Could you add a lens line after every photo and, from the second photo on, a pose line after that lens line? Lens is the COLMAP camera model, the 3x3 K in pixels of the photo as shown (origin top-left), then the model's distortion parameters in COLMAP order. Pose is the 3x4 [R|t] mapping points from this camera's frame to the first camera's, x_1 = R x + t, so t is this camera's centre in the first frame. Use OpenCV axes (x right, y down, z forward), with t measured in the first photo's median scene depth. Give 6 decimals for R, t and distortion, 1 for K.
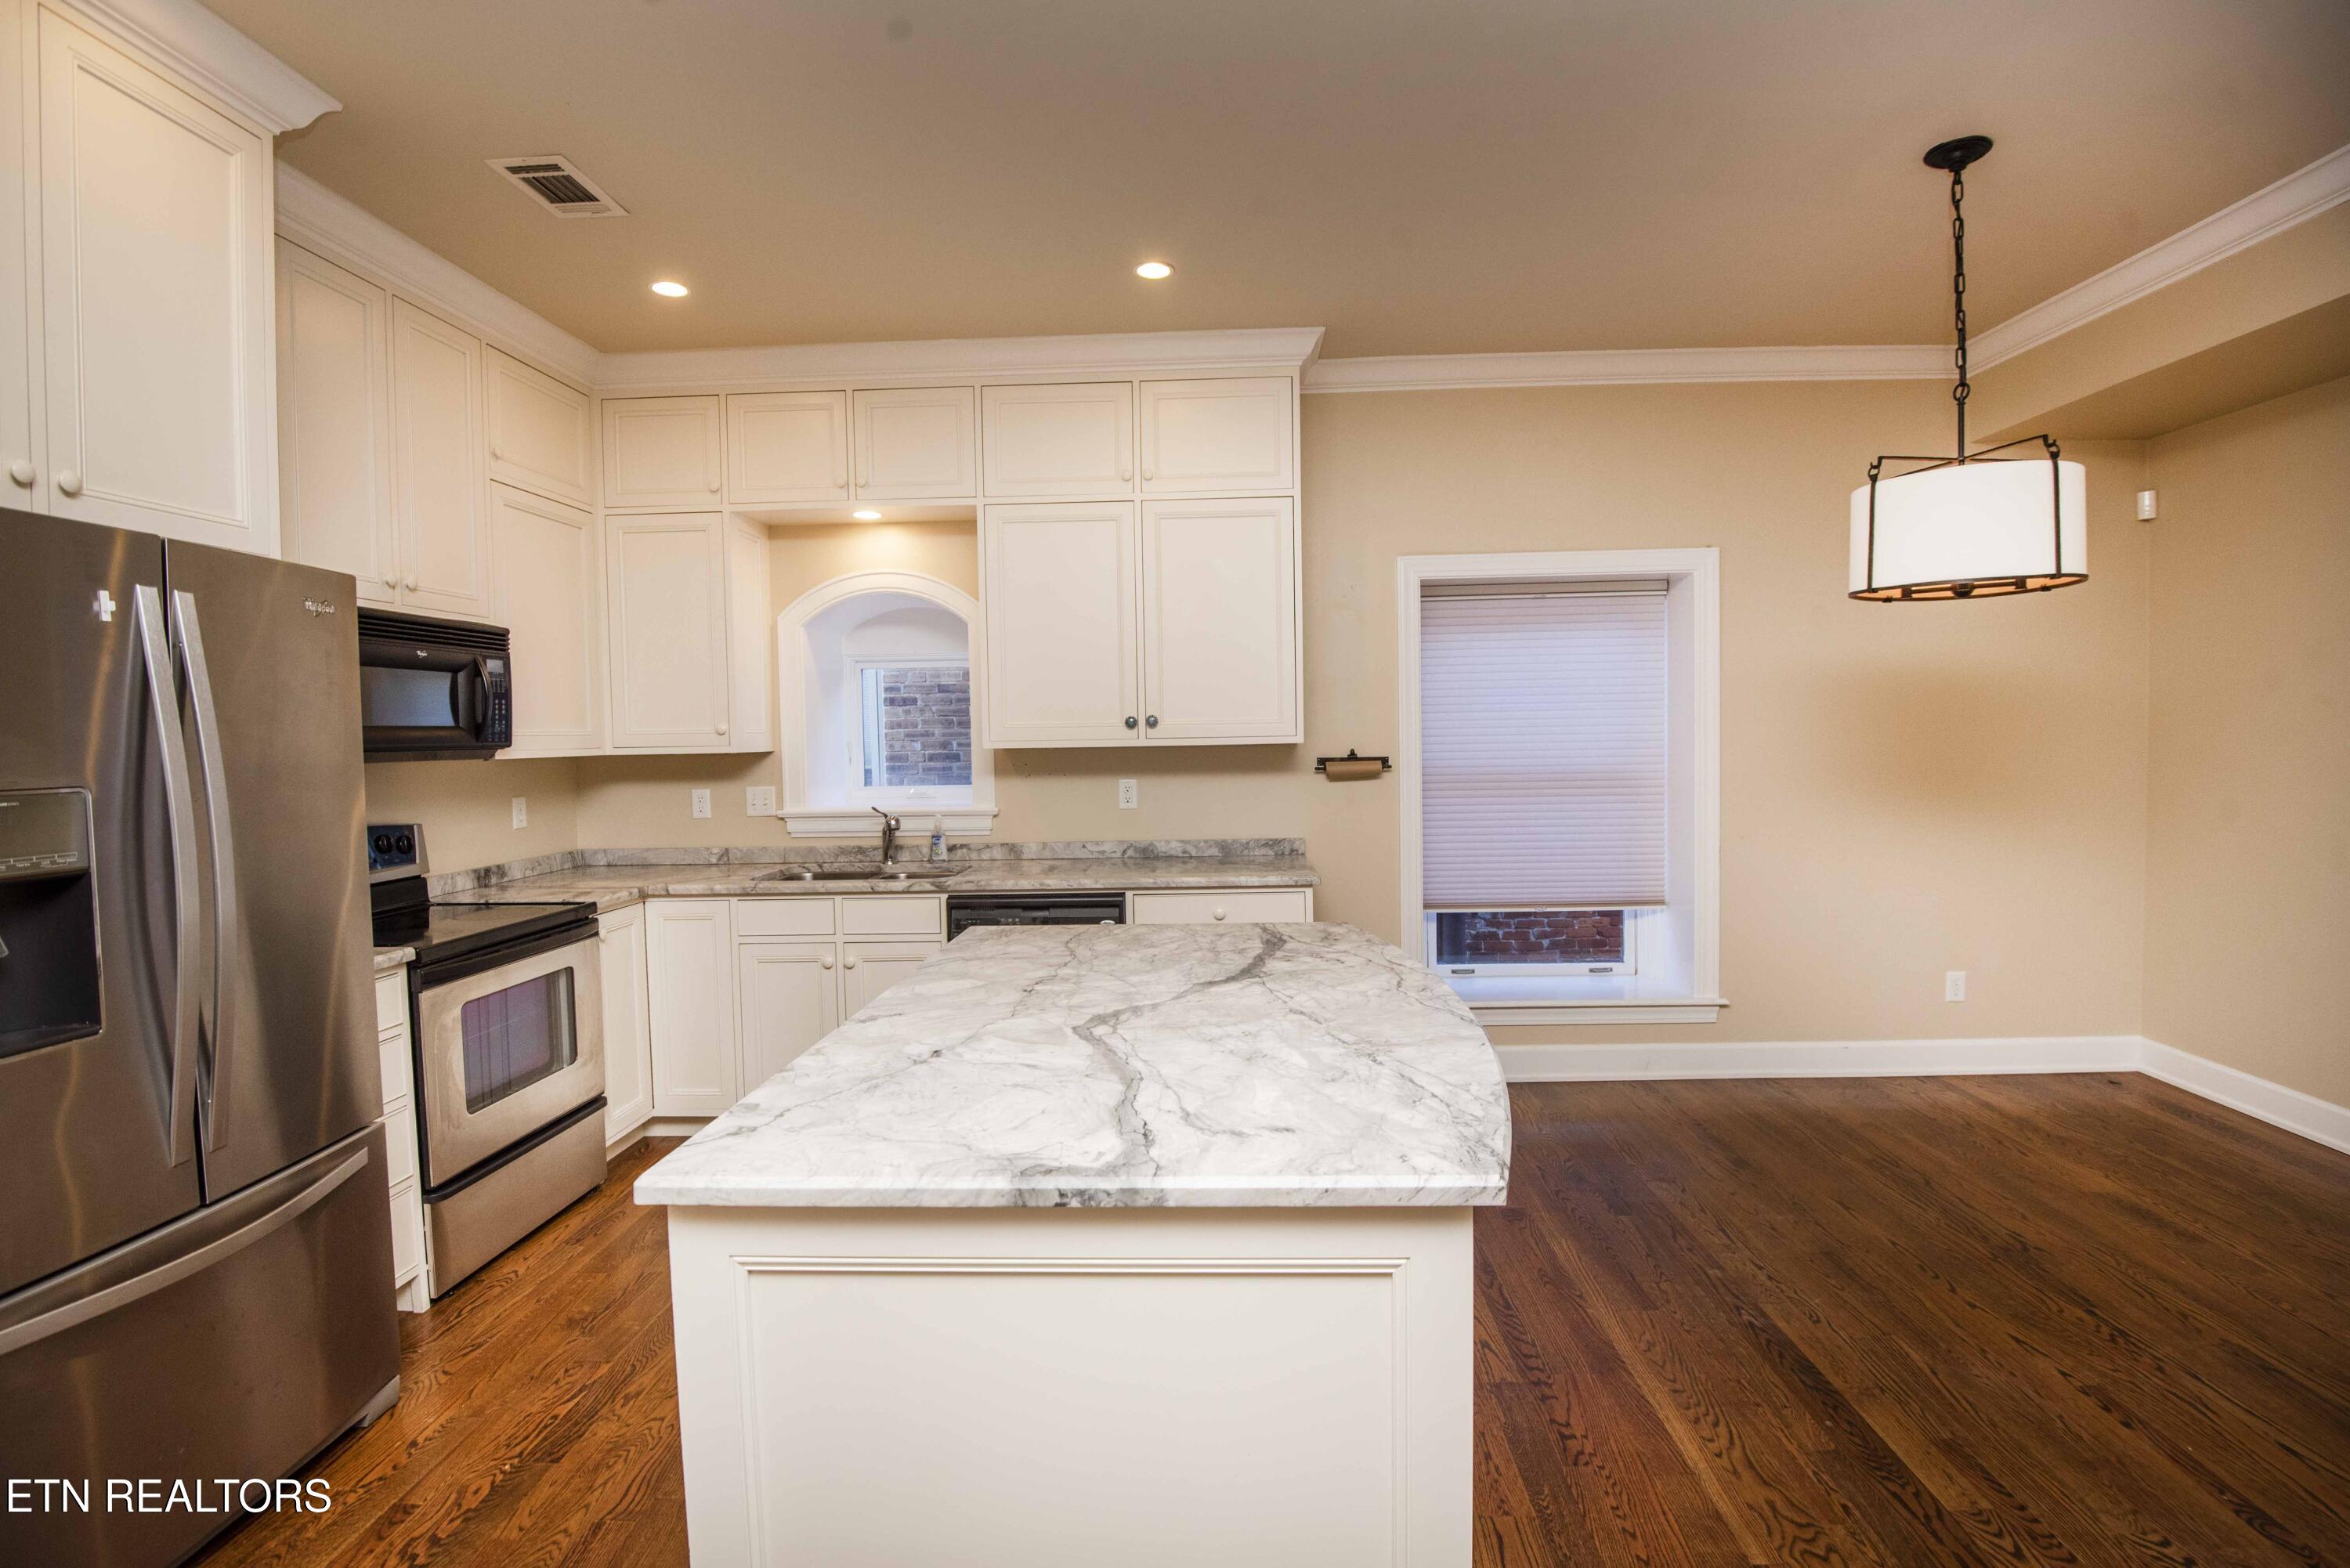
lens RADIAL K [[1068.9, 0, 1192.5], [0, 1068.9, 771.9], [0, 0, 1]] dist [-0.018439, -0.012557]
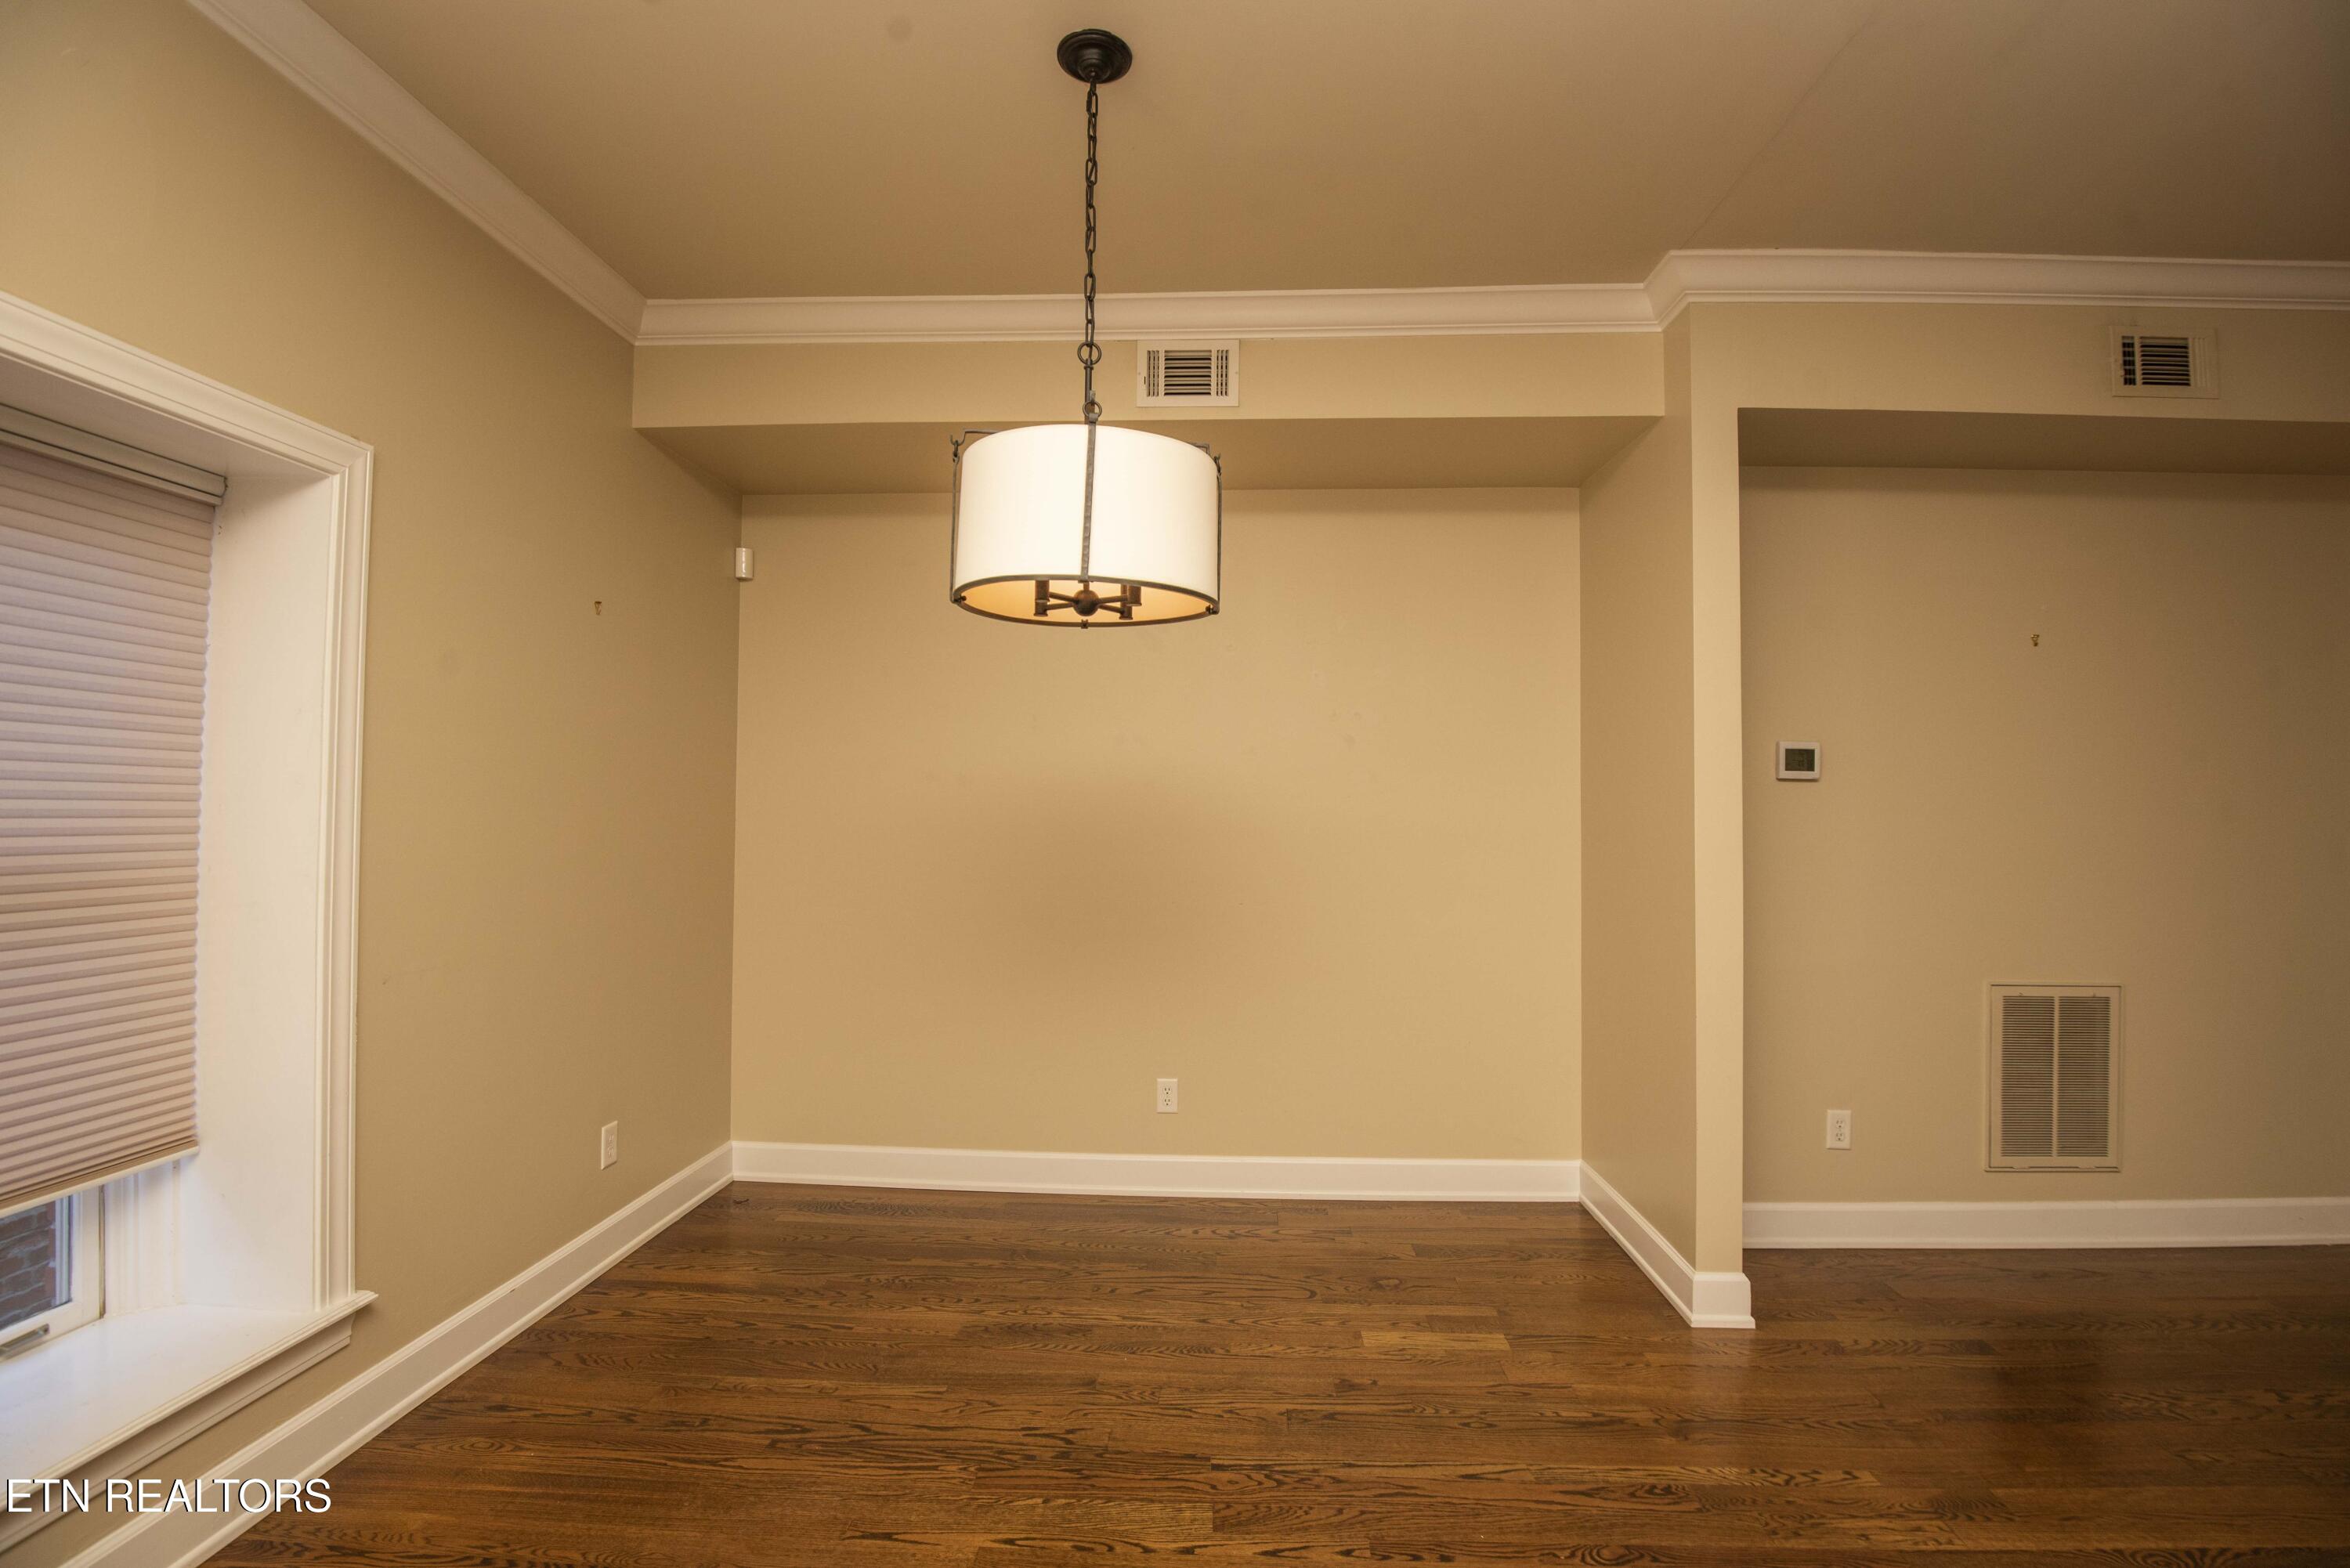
lens RADIAL K [[1068.9, 0, 1190.0], [0, 1068.9, 777.7], [0, 0, 1]] dist [-0.018439, -0.012557]
pose [[0.010219, 0.048682, 0.998762, -0.027565], [0.029124, 0.998376, -0.048961, -0.005787], [-0.999524, 0.029588, 0.008785, 0.662581]]
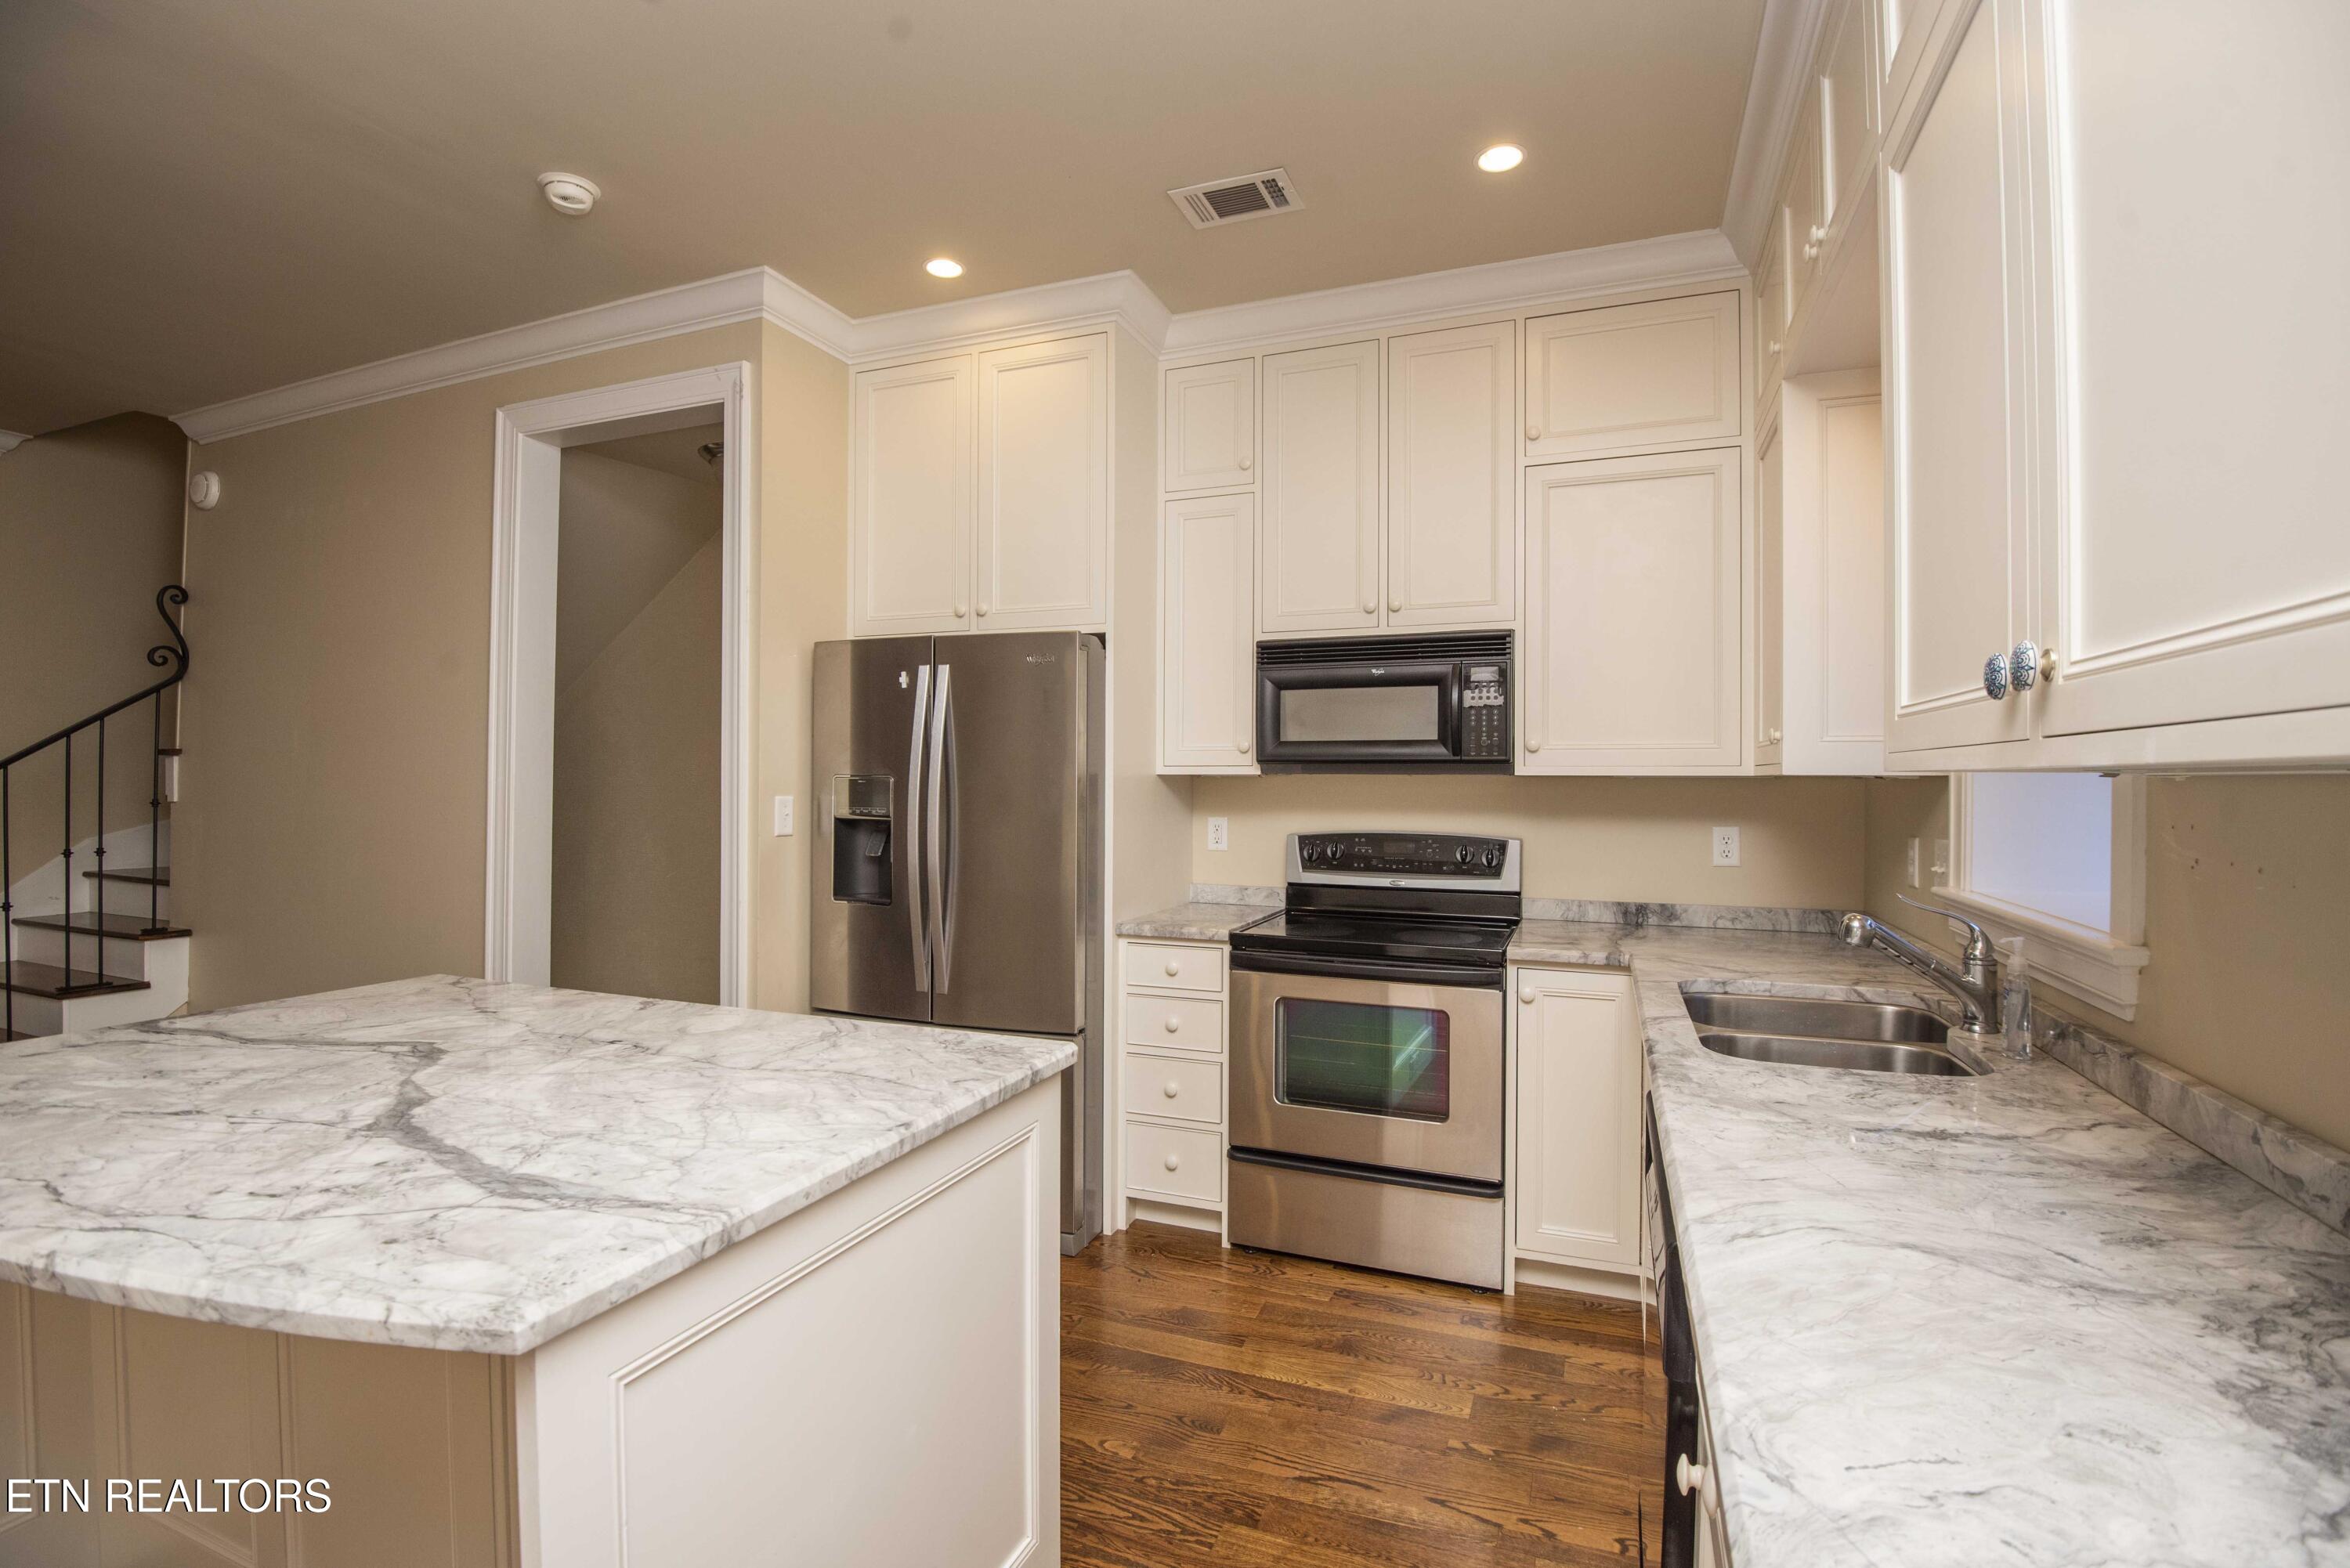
lens RADIAL K [[1068.9, 0, 1184.1], [0, 1068.9, 779.1], [0, 0, 1]] dist [-0.018439, -0.012557]
pose [[-0.328260, 0.016209, -0.944448, 0.273730], [-0.033090, 0.999042, 0.028646, -0.023695], [0.944008, 0.040655, -0.327409, 0.952040]]
